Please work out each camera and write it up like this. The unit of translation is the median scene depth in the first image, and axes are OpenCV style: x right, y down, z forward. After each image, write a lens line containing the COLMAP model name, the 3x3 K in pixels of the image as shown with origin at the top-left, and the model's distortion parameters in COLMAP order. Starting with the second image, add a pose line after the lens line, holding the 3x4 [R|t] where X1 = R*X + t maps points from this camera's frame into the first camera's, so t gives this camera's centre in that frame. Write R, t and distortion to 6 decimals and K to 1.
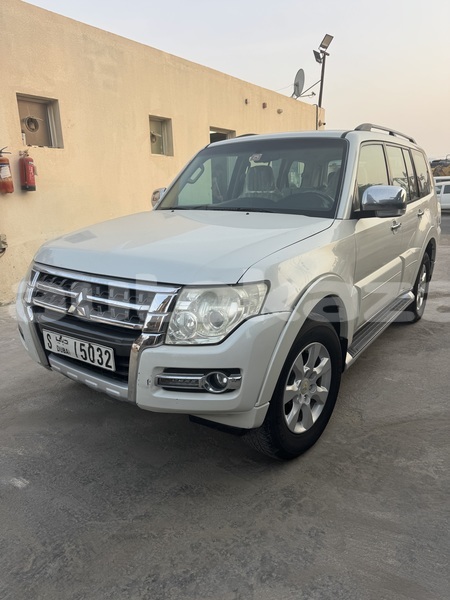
lens RADIAL K [[410.6, 0, 225.8], [0, 410.6, 298.0], [0, 0, 1]] dist [0.035605, -0.031933]
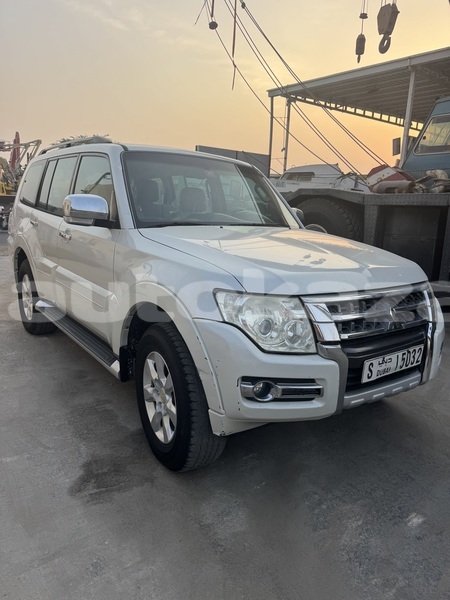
lens RADIAL K [[410.6, 0, 226.4], [0, 410.6, 304.5], [0, 0, 1]] dist [0.035605, -0.031933]
pose [[0.331321, -0.172850, 0.927550, -1.471145], [0.186034, 0.975745, 0.115380, -0.218965], [-0.924996, 0.134328, 0.355441, 1.036593]]
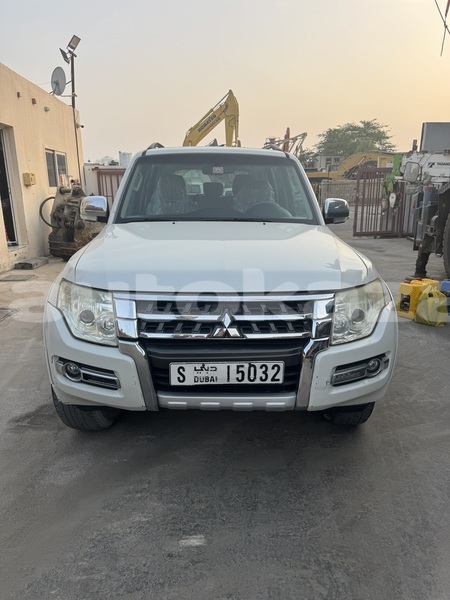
lens RADIAL K [[410.6, 0, 225.5], [0, 410.6, 297.7], [0, 0, 1]] dist [0.035605, -0.031933]
pose [[0.800781, -0.130726, 0.584517, -0.919464], [0.135740, 0.990109, 0.035474, -0.083388], [-0.583373, 0.050936, 0.810605, 0.241733]]
